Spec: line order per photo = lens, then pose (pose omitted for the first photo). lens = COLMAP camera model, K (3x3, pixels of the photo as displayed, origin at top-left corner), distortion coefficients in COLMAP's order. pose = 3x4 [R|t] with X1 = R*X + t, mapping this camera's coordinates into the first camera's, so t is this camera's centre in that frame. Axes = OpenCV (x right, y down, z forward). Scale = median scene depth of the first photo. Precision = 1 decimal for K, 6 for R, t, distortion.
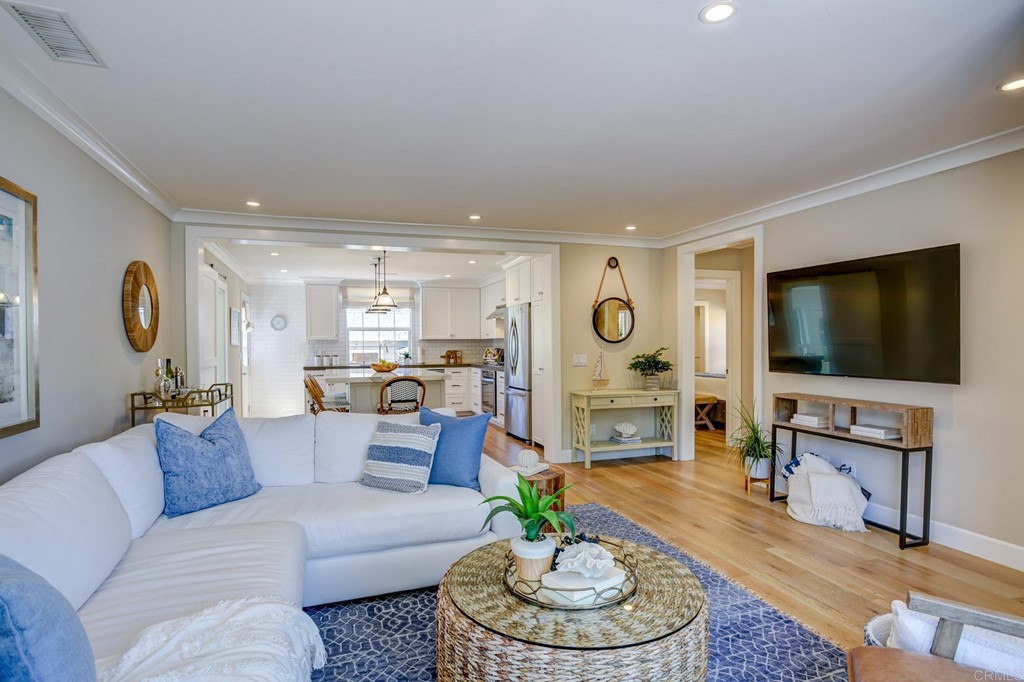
lens RADIAL K [[512.3, 0, 512.0], [0, 512.3, 341.0], [0, 0, 1]] dist [-0.060384, 0.031953]
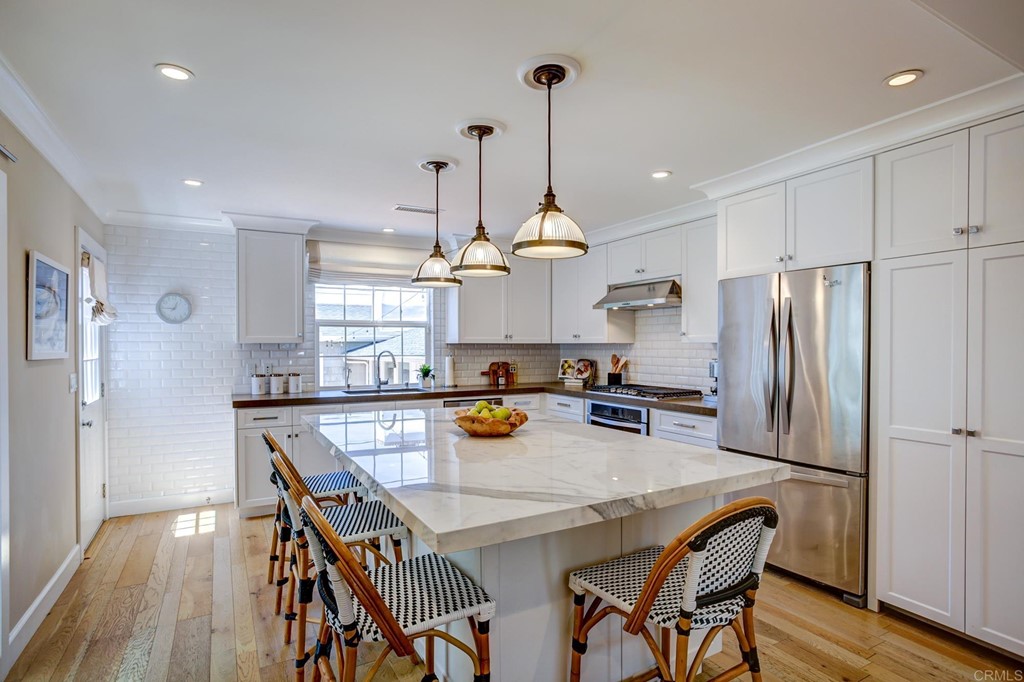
lens RADIAL K [[512.3, 0, 512.0], [0, 512.3, 341.0], [0, 0, 1]] dist [-0.060384, 0.031953]
pose [[0.984473, 0.008040, 0.175354, -0.225580], [-0.008154, 0.999967, -0.000075, -0.006720], [-0.175349, -0.001356, 0.984505, 0.468958]]
